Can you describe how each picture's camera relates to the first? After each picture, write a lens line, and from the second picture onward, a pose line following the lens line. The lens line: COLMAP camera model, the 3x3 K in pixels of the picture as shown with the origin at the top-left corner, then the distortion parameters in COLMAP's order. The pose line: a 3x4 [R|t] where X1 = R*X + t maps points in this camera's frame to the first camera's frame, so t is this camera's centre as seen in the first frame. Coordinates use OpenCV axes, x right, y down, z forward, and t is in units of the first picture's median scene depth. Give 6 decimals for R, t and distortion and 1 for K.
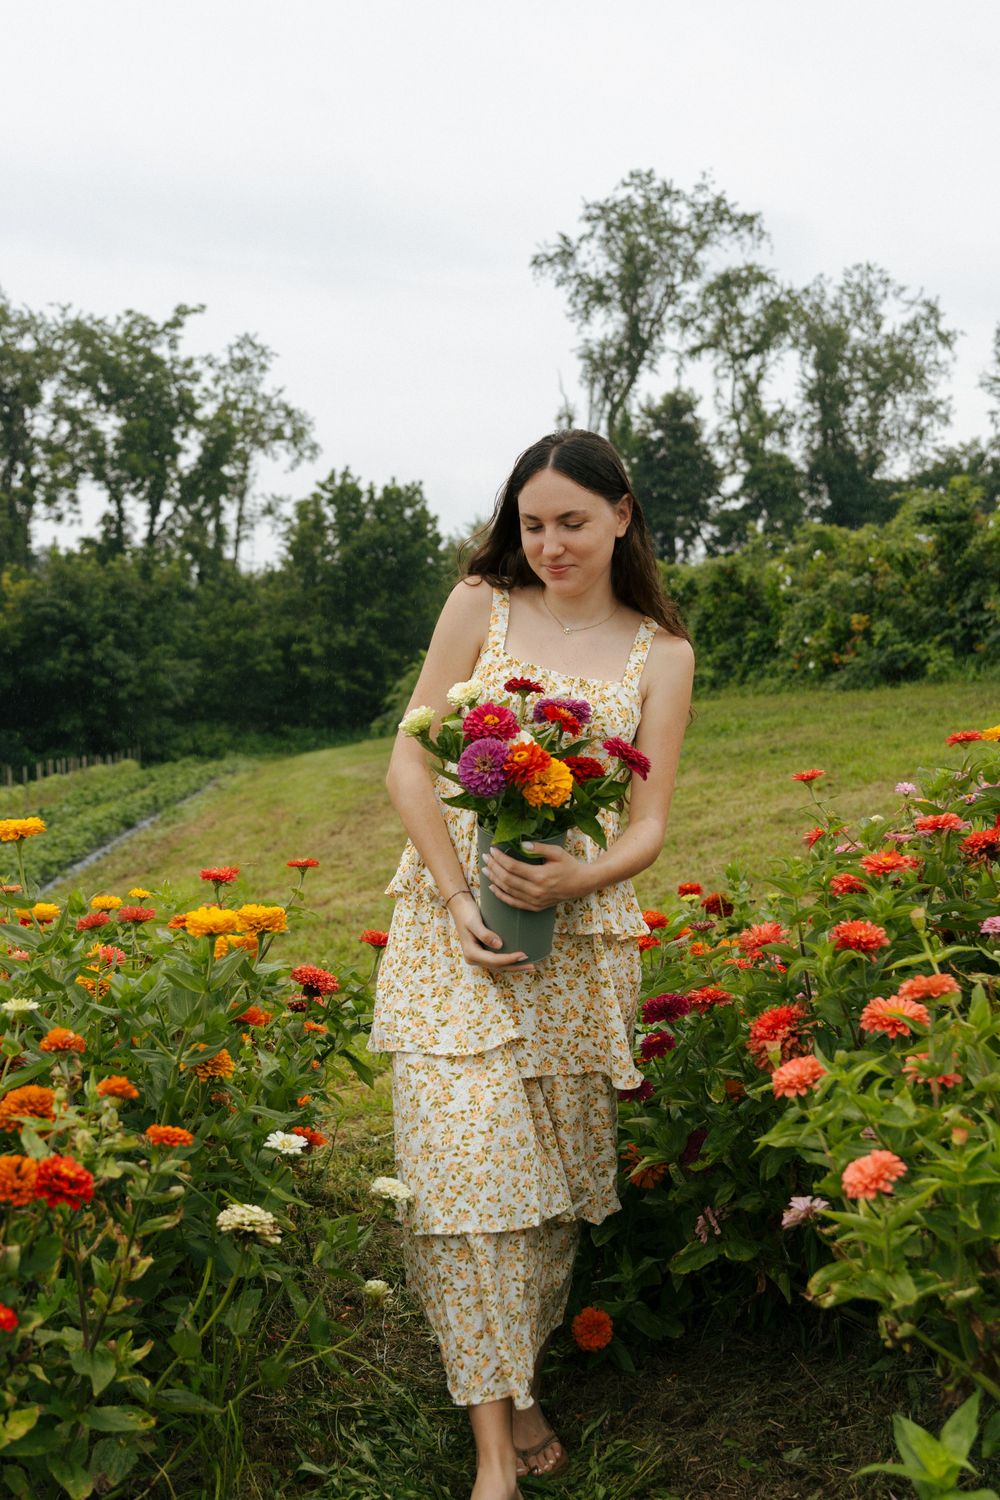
lens RADIAL K [[1620.9, 0, 492.0], [0, 1620.9, 793.8], [0, 0, 1]] dist [-0.013982, 0.011650]
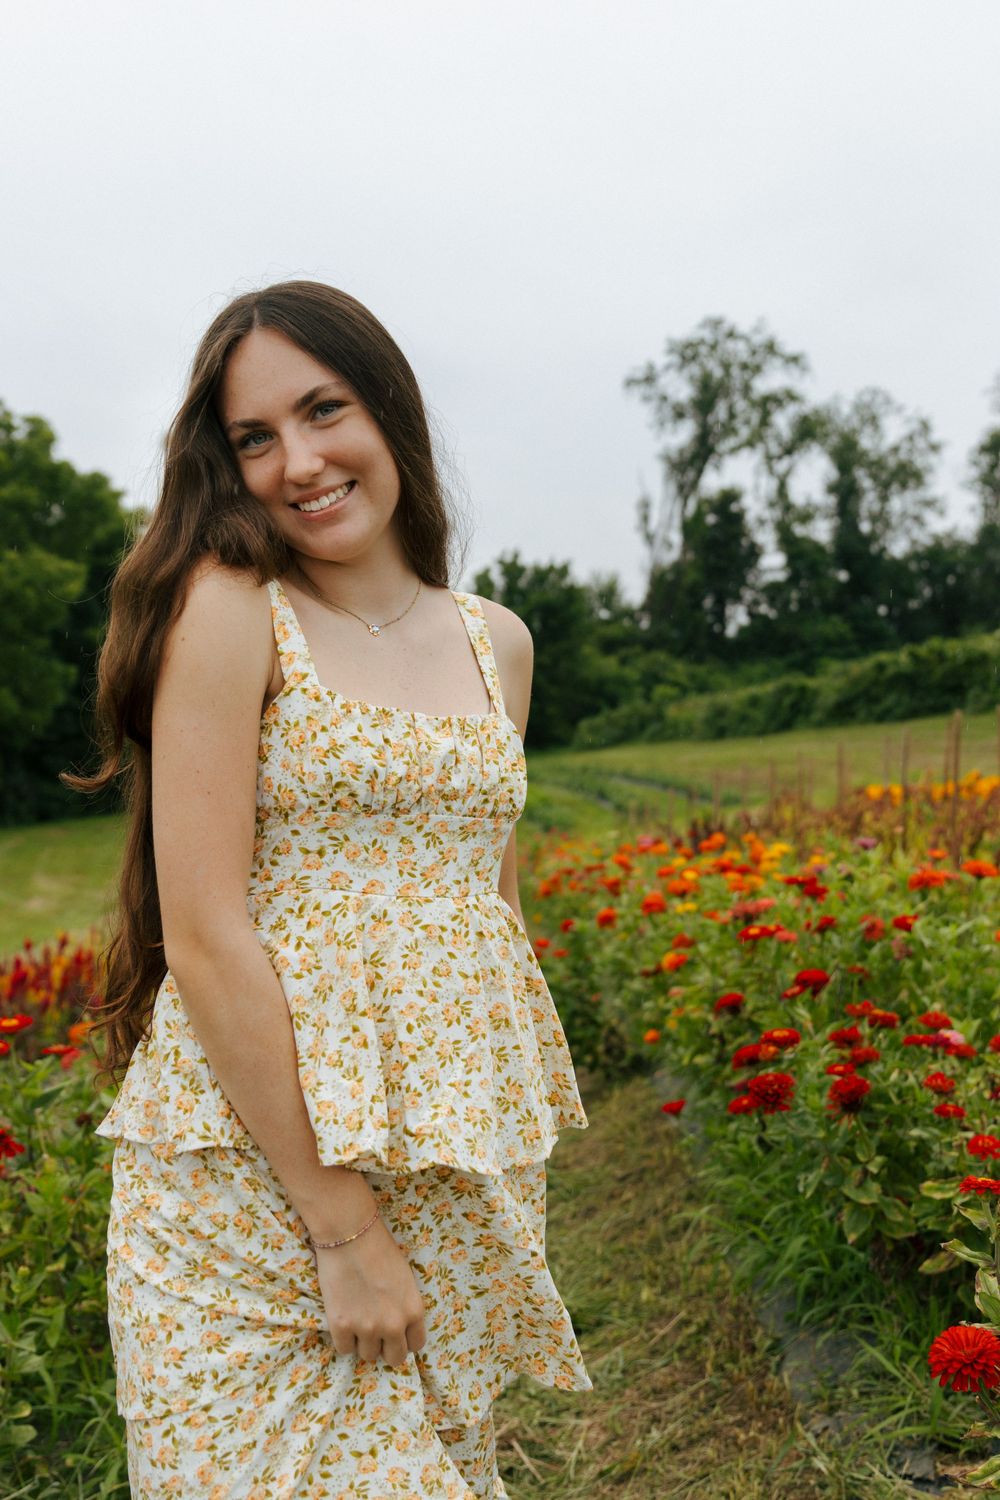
lens RADIAL K [[1620.9, 0, 492.0], [0, 1620.9, 793.8], [0, 0, 1]] dist [-0.013982, 0.011650]
pose [[0.997637, 0.008502, 0.068184, -0.163366], [-0.006721, 0.999631, -0.026311, 0.026908], [-0.068383, 0.025790, 0.997326, -0.252840]]
